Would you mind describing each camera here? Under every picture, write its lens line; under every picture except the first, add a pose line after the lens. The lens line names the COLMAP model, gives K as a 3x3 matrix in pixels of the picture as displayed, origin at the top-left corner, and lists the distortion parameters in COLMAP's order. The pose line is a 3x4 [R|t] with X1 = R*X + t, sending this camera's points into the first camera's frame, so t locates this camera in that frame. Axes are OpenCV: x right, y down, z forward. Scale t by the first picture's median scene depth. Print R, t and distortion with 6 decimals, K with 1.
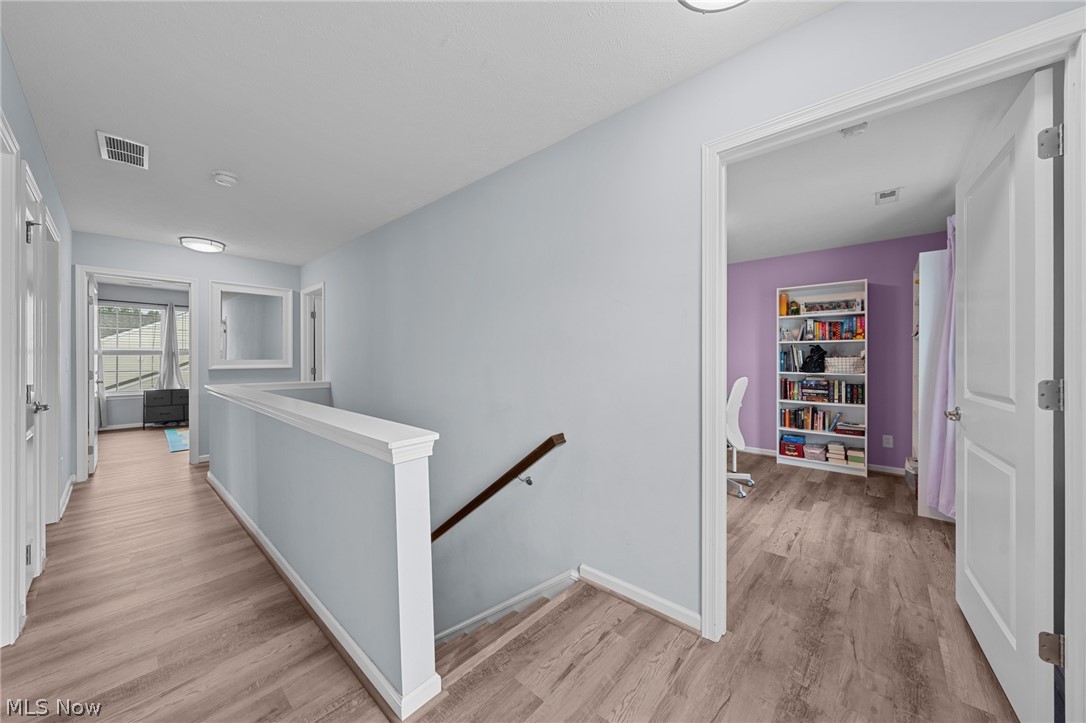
lens RADIAL K [[389.2, 0, 542.8], [0, 389.2, 360.4], [0, 0, 1]] dist [0.000507, 0.000065]
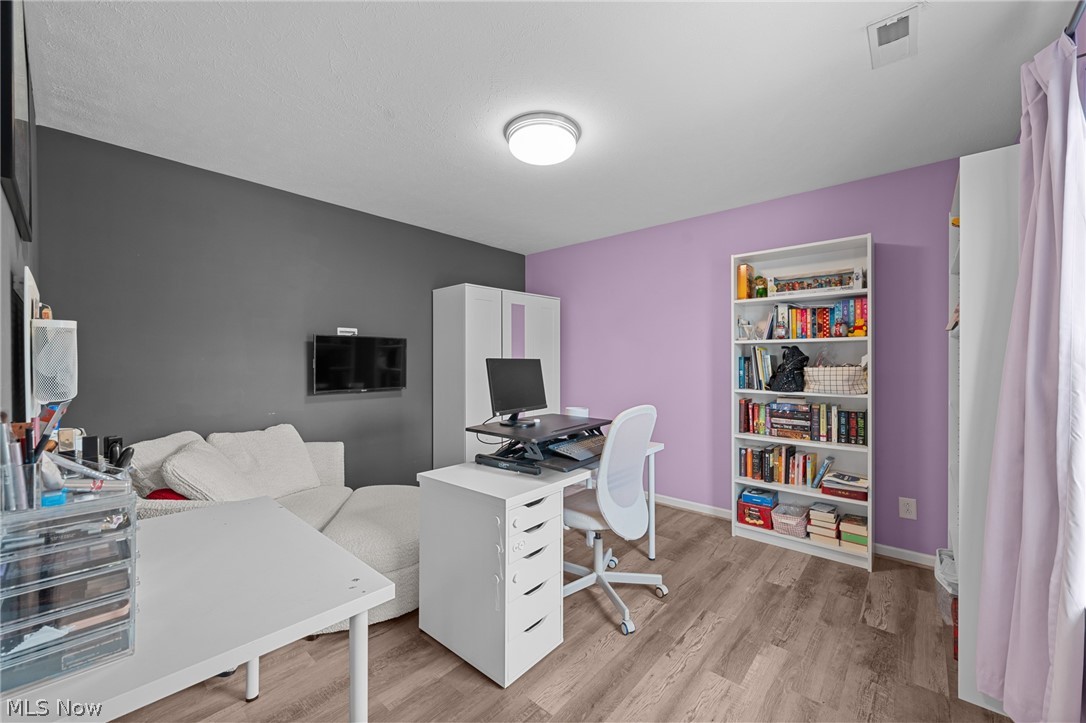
lens RADIAL K [[430.9, 0, 538.2], [0, 430.9, 361.4], [0, 0, 1]] dist [-0.007605, 0.000467]
pose [[0.999981, -0.000641, -0.006109, 0.316155], [0.000623, 0.999996, -0.002836, -0.014109], [0.006110, 0.002833, 0.999977, 0.331025]]
